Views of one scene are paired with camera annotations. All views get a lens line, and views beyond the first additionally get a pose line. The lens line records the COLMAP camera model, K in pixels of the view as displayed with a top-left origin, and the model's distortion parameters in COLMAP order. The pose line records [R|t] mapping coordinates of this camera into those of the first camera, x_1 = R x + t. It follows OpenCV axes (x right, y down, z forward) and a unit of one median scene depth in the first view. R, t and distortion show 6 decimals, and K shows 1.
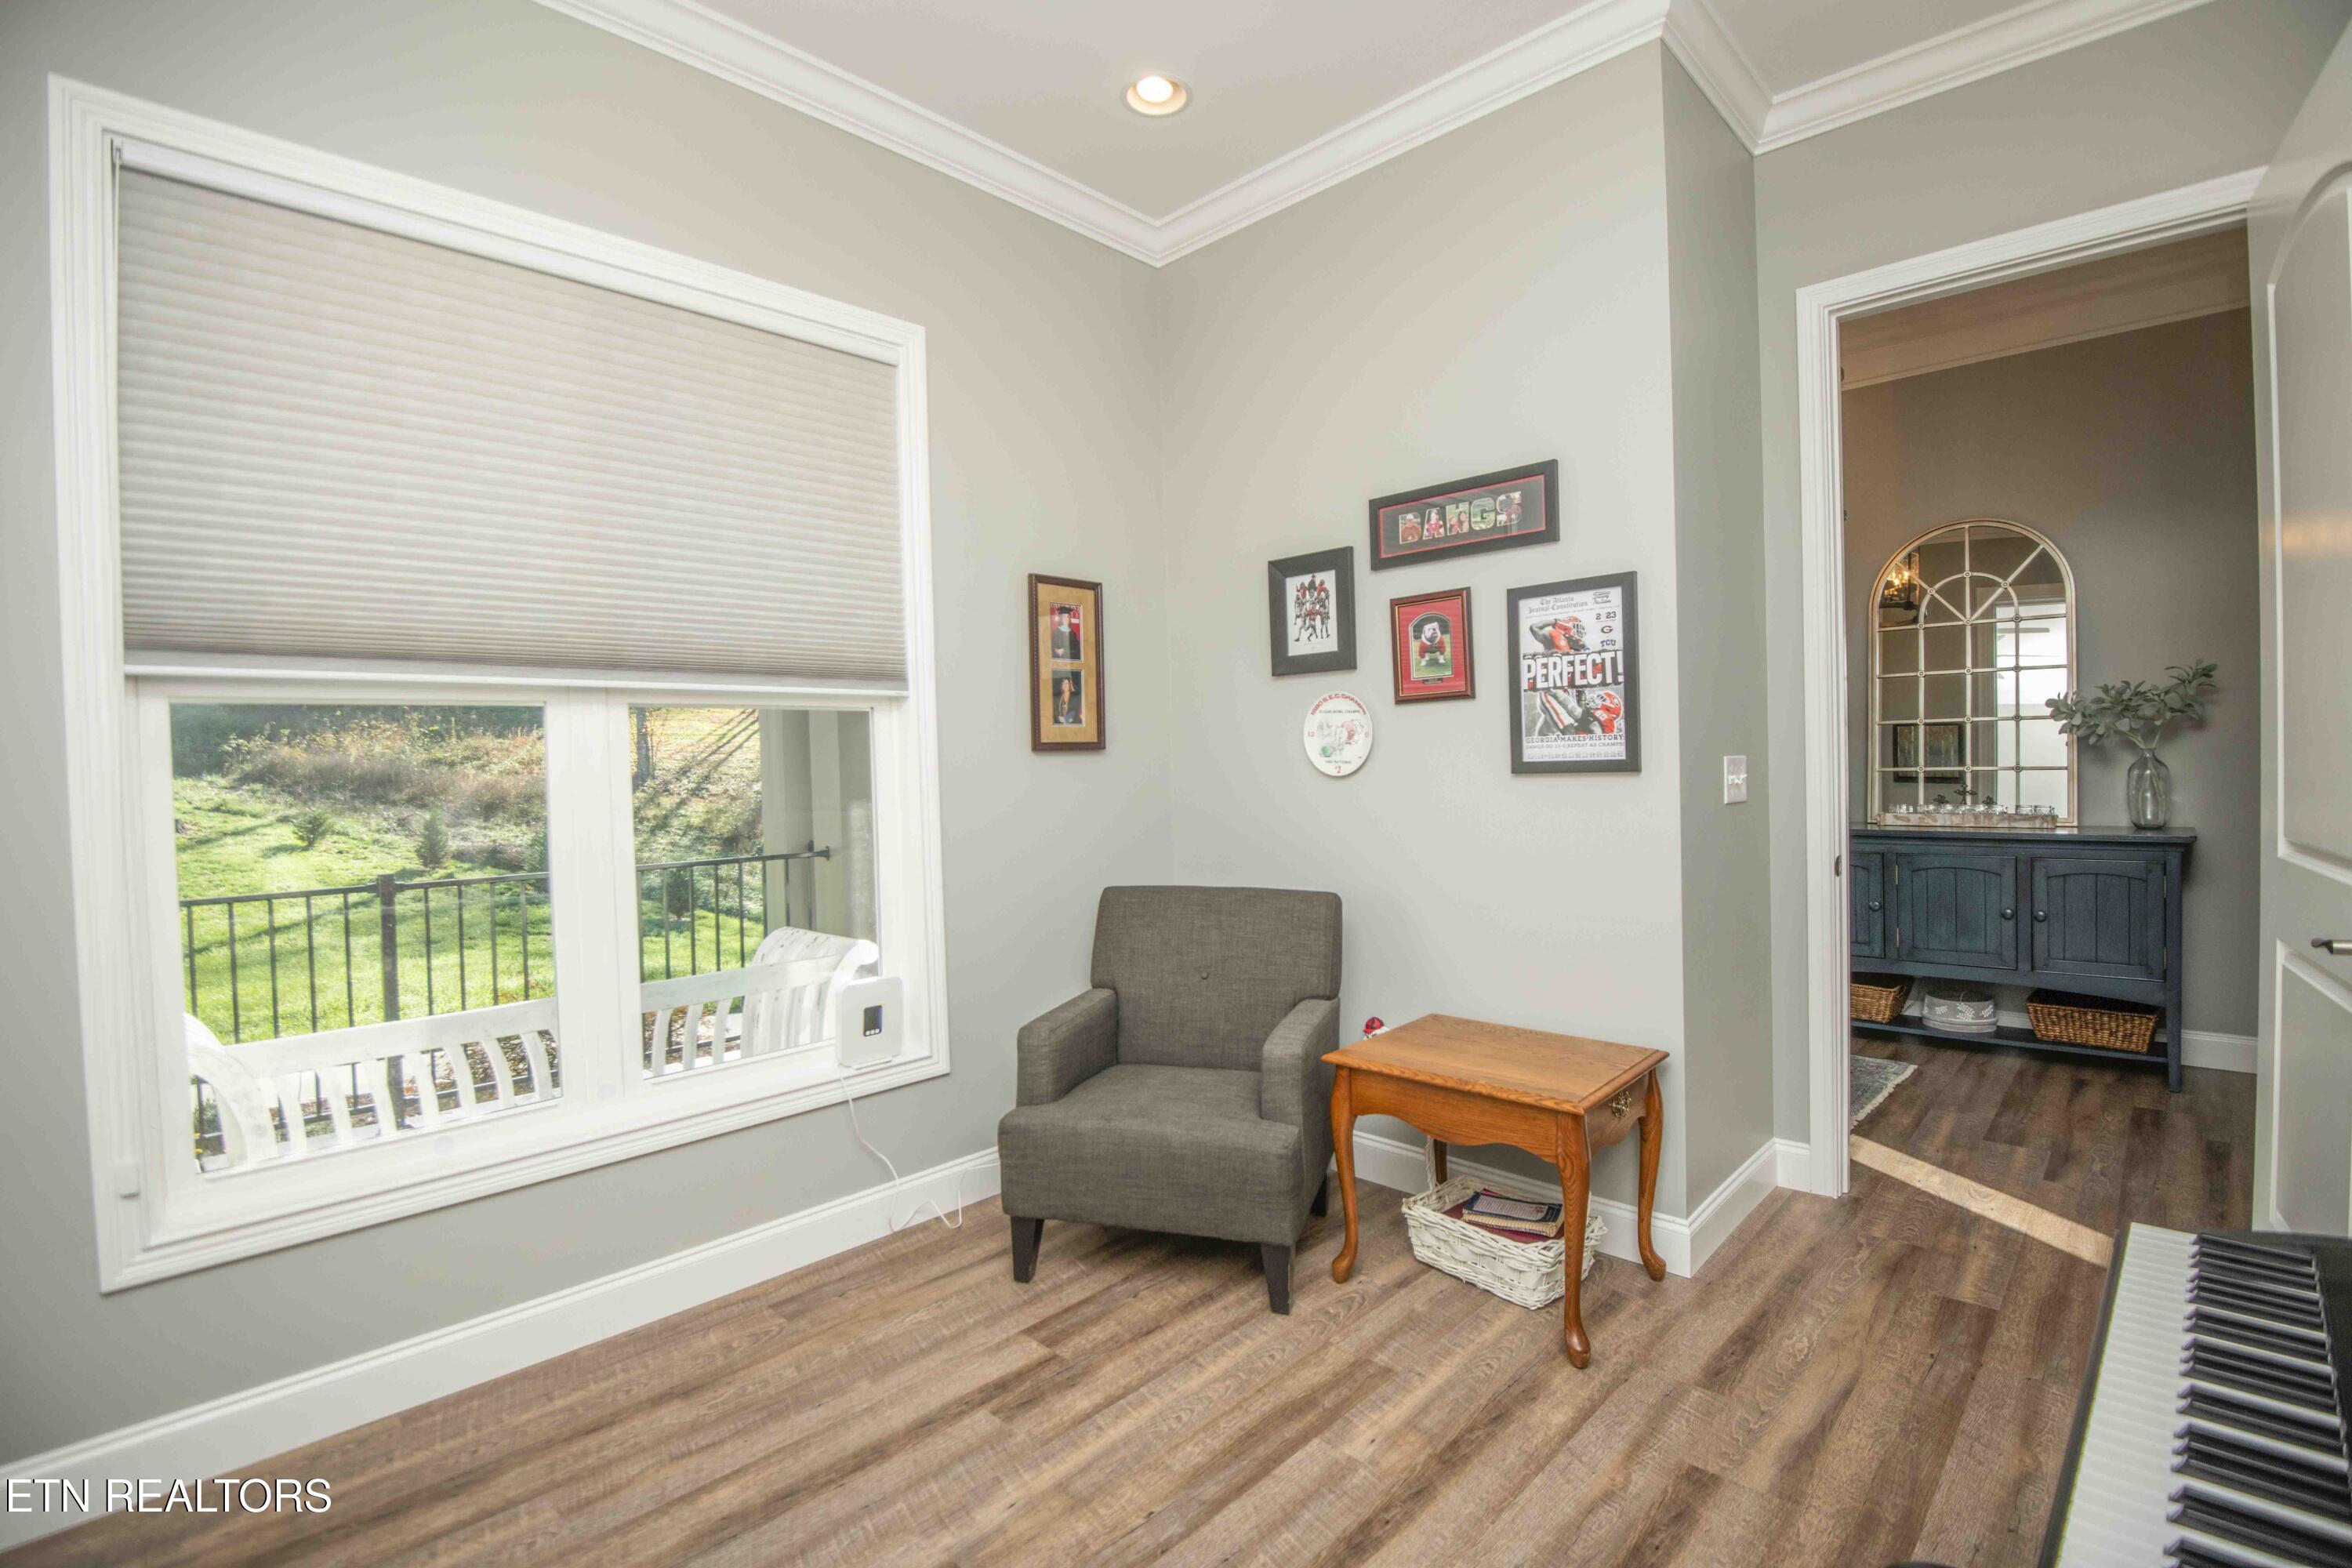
lens RADIAL K [[1076.1, 0, 1186.4], [0, 1076.1, 784.8], [0, 0, 1]] dist [-0.006418, -0.016827]
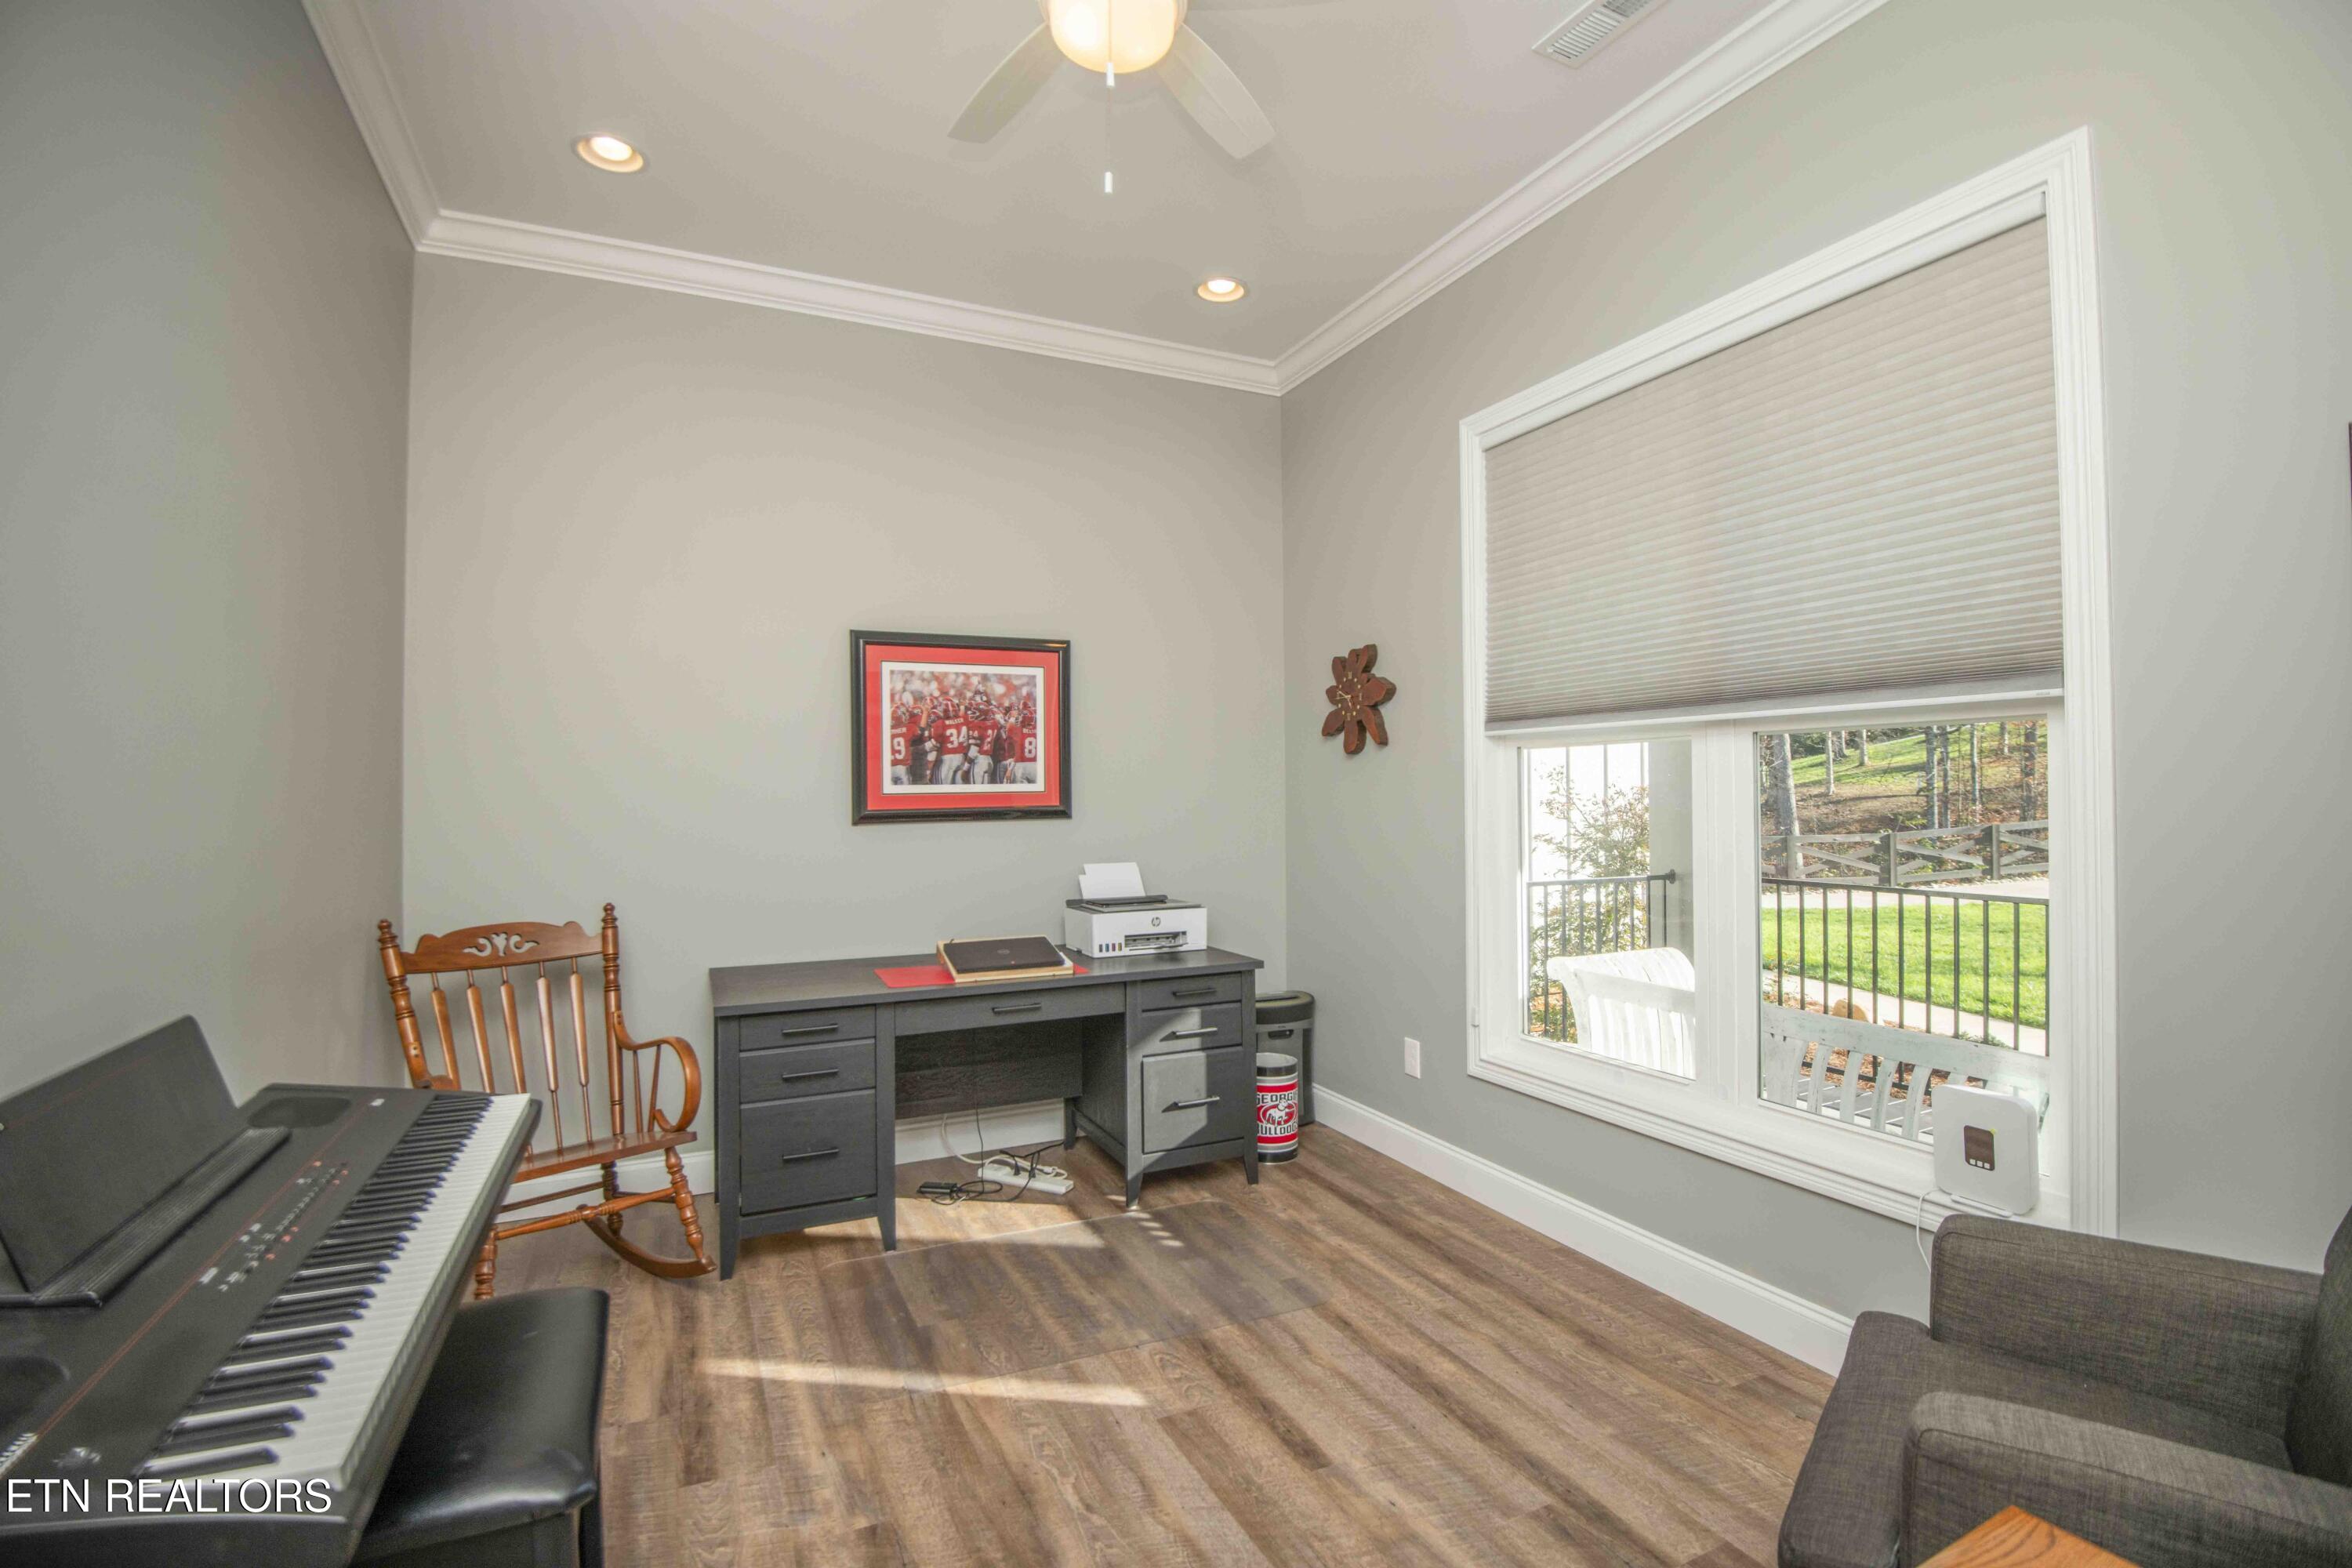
lens RADIAL K [[1076.1, 0, 1186.4], [0, 1076.1, 784.8], [0, 0, 1]] dist [-0.006418, -0.016827]
pose [[-0.348623, 0.022067, -0.937003, 0.770863], [0.001066, 0.999731, 0.023147, -0.061277], [0.937263, 0.007071, -0.348553, 1.009735]]
